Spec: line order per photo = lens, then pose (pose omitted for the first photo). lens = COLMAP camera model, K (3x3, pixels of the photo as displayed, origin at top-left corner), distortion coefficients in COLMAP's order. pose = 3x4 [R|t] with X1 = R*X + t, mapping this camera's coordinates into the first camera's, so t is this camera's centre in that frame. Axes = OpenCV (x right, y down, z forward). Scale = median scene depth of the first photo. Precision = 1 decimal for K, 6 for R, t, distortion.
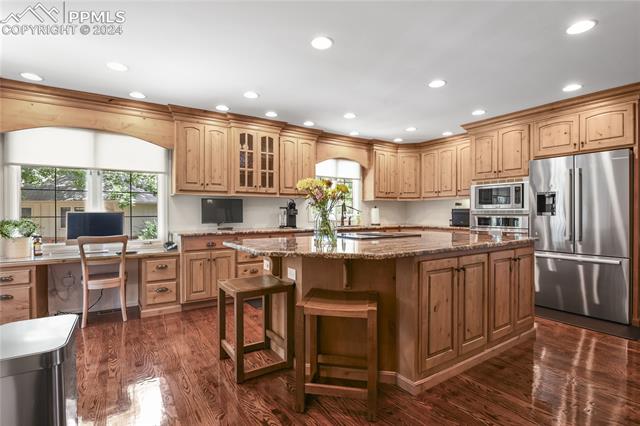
lens RADIAL K [[310.6, 0, 319.3], [0, 310.6, 214.0], [0, 0, 1]] dist [-0.008246, -0.000602]
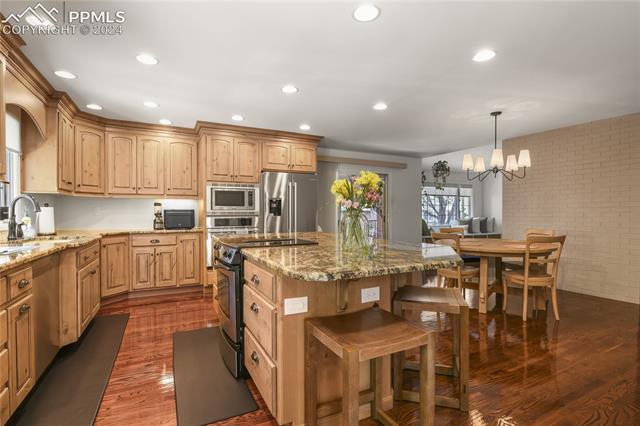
lens RADIAL K [[310.6, 0, 320.0], [0, 310.6, 214.9], [0, 0, 1]] dist [-0.008246, -0.000602]
pose [[0.115244, -0.005245, 0.993323, -0.451648], [0.007025, 0.999965, 0.004465, -0.003081], [-0.993312, 0.006464, 0.115277, 0.549042]]
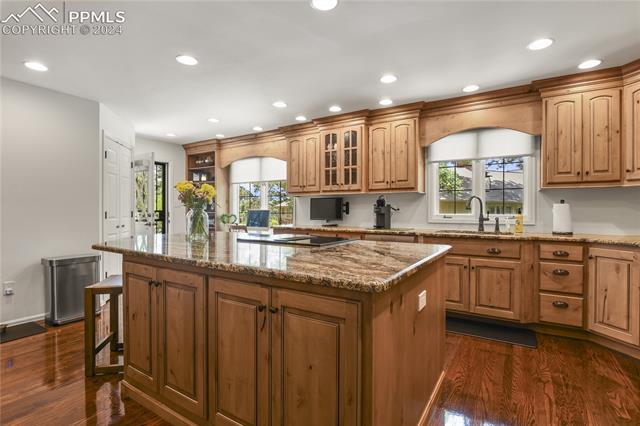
lens RADIAL K [[325.8, 0, 318.6], [0, 325.8, 209.2], [0, 0, 1]] dist [-0.004830, -0.001021]
pose [[0.396415, 0.004428, -0.918061, 0.701286], [-0.002466, 0.999990, 0.003759, -0.012964], [0.918068, 0.000774, 0.396422, 0.510678]]
